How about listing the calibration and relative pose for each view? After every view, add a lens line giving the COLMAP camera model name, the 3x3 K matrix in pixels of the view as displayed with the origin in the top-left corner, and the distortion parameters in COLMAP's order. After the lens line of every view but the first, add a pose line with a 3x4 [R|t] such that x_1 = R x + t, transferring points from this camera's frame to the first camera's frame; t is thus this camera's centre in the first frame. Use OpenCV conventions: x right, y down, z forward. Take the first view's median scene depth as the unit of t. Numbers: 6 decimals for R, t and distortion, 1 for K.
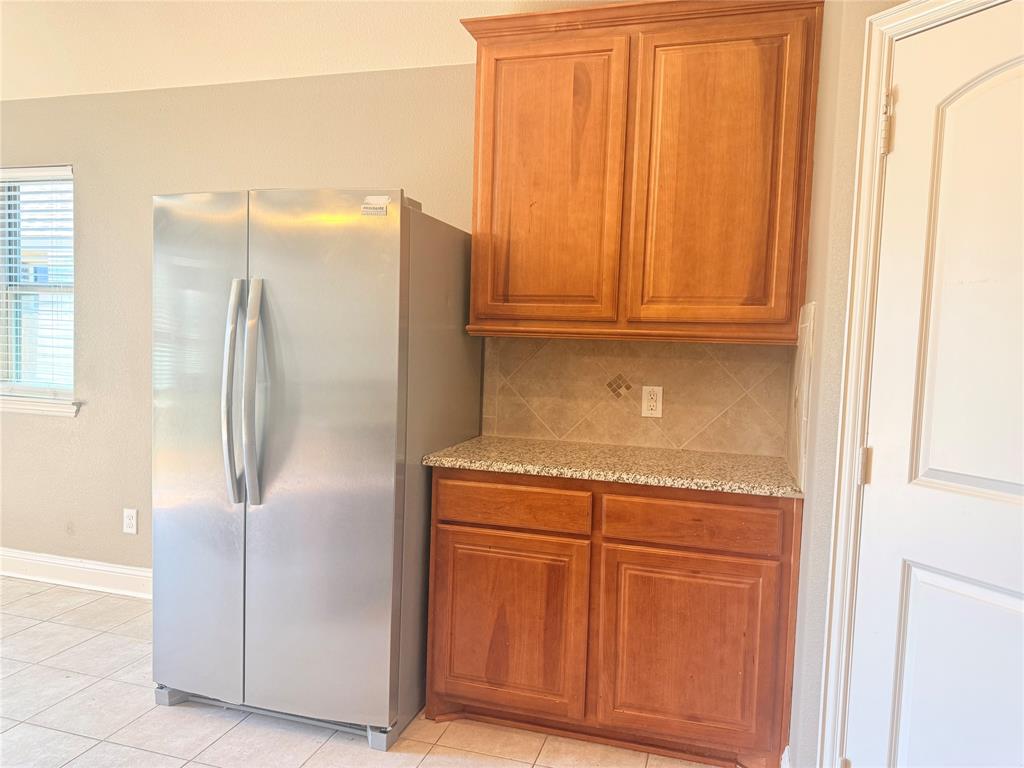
lens RADIAL K [[707.7, 0, 509.8], [0, 707.7, 401.8], [0, 0, 1]] dist [0.074915, -0.001056]
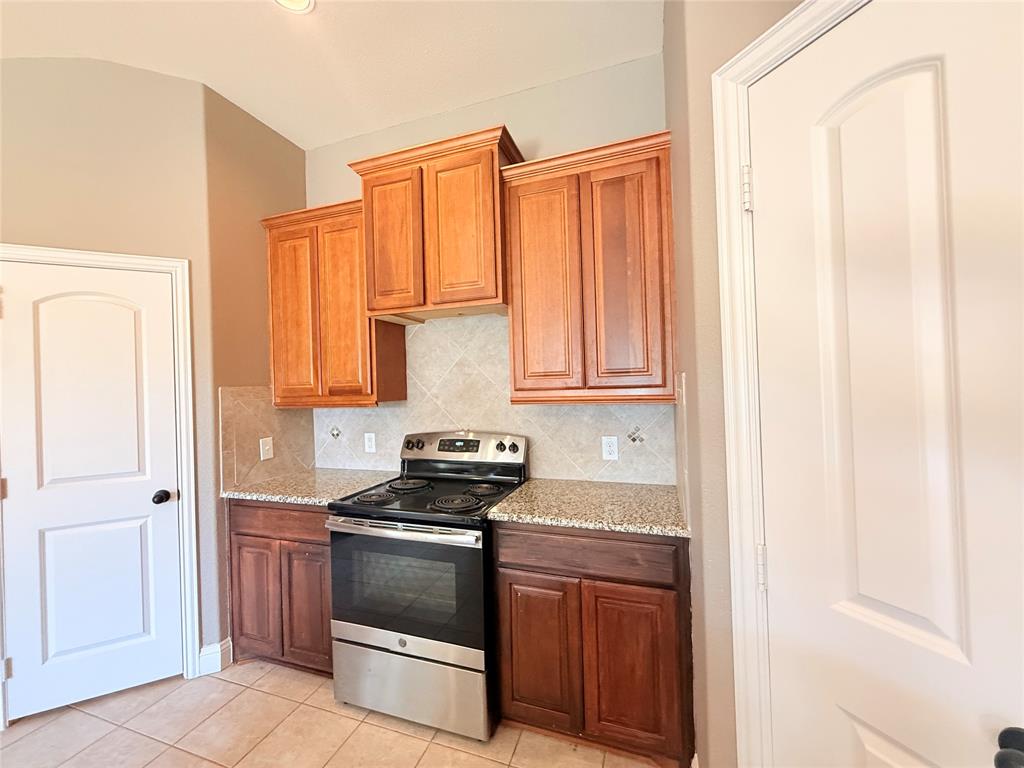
lens RADIAL K [[411.2, 0, 508.0], [0, 411.2, 384.5], [0, 0, 1]] dist [-0.000120, -0.000156]
pose [[0.045463, -0.030648, 0.998496, -0.322880], [0.112699, 0.993306, 0.025358, -0.036841], [-0.992589, 0.111377, 0.048612, -0.222683]]
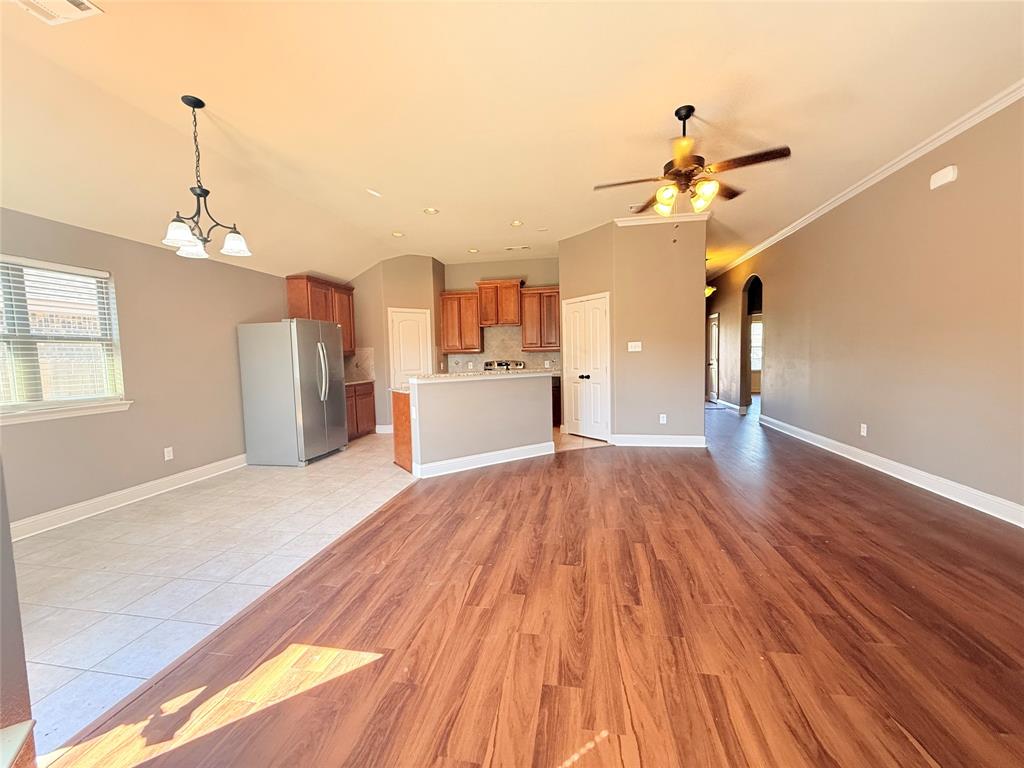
lens RADIAL K [[411.2, 0, 508.0], [0, 411.2, 384.5], [0, 0, 1]] dist [-0.000120, -0.000156]
pose [[-0.103000, -0.103074, 0.989326, -2.411056], [0.100832, 0.988411, 0.113477, -0.088044], [-0.989557, 0.111444, -0.091413, 0.194462]]
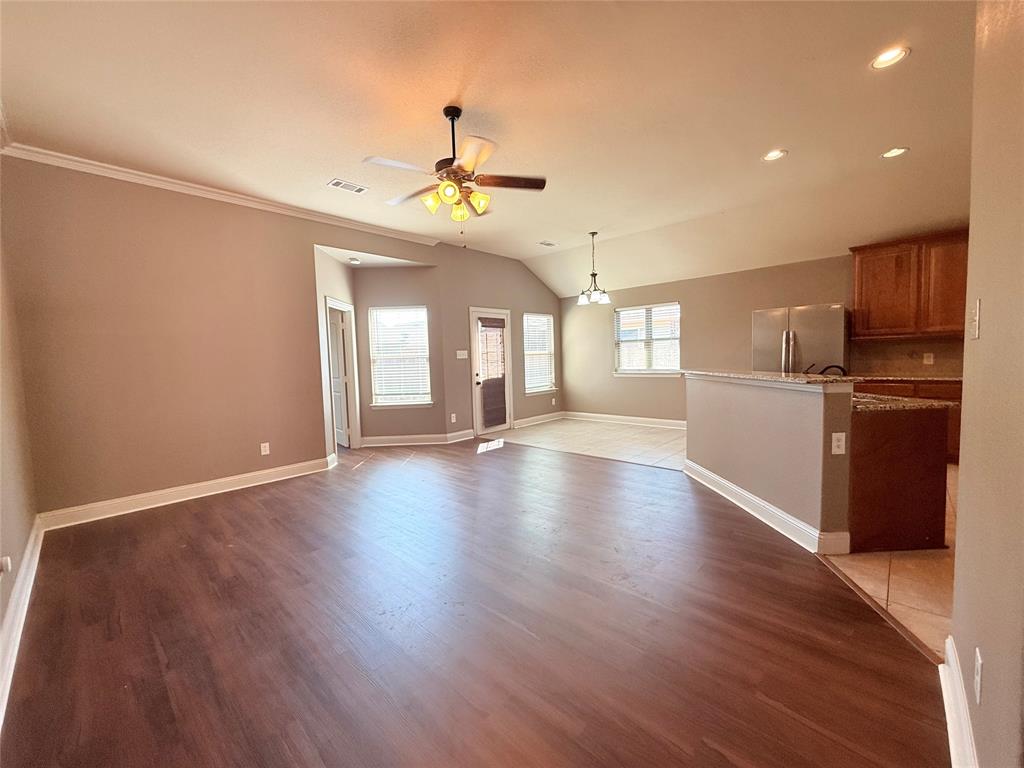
lens RADIAL K [[411.2, 0, 508.0], [0, 411.2, 384.5], [0, 0, 1]] dist [-0.000120, -0.000156]
pose [[0.887673, -0.034389, -0.459189, -0.612889], [0.026691, 0.999373, -0.023246, 0.107229], [0.459700, 0.008379, 0.888035, -1.413127]]
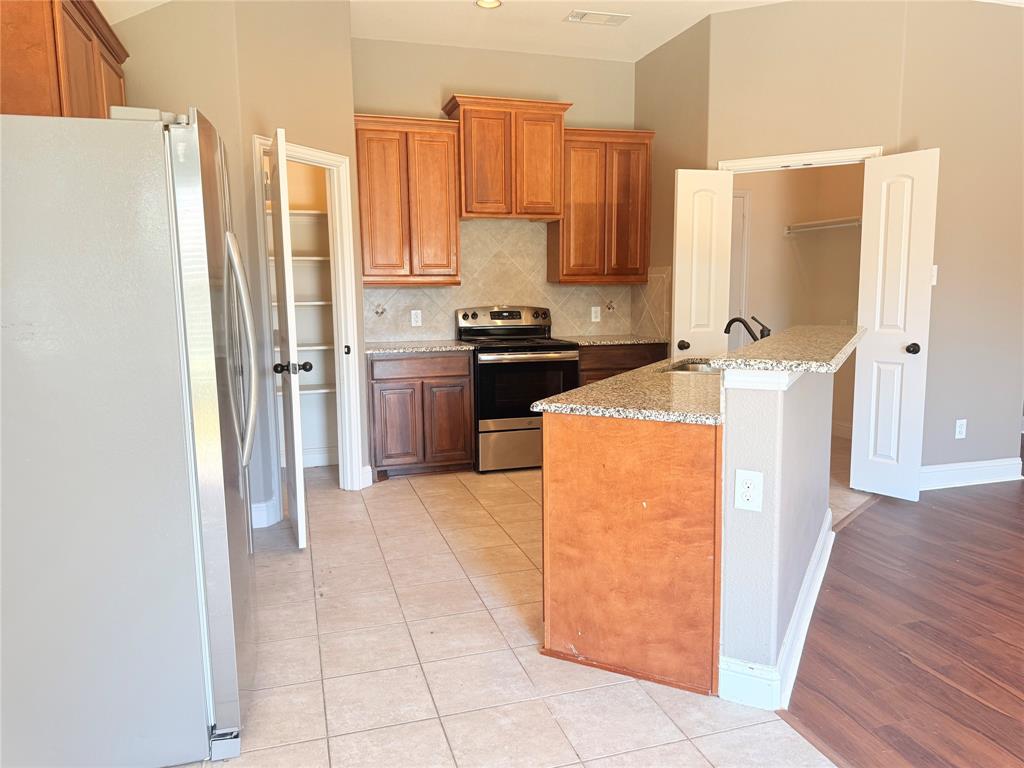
lens RADIAL K [[707.7, 0, 509.8], [0, 707.7, 401.8], [0, 0, 1]] dist [0.074915, -0.001056]
pose [[-0.552613, -0.159080, 0.818115, -1.234767], [0.060038, 0.971466, 0.229453, -0.130814], [-0.831273, 0.175917, -0.527294, 1.085299]]
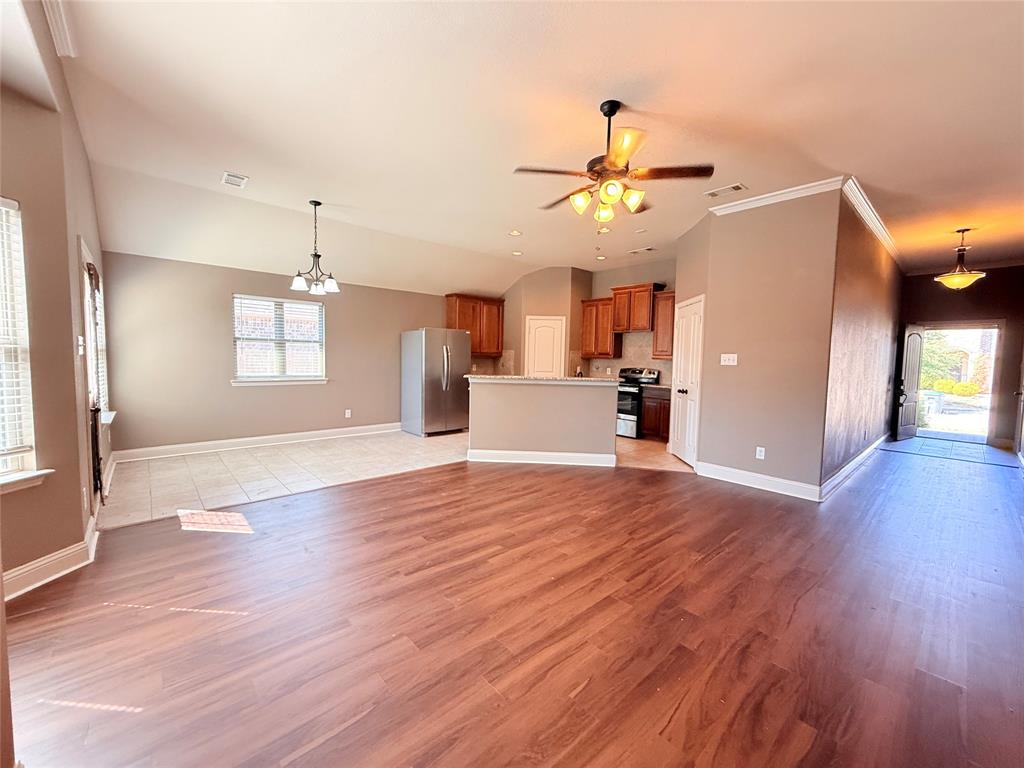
lens RADIAL K [[411.2, 0, 508.0], [0, 411.2, 384.5], [0, 0, 1]] dist [-0.000120, -0.000156]
pose [[0.528843, -0.081231, 0.844823, -2.336660], [0.066865, 0.996303, 0.053940, -0.025213], [-0.846082, 0.027963, 0.532319, -0.814077]]
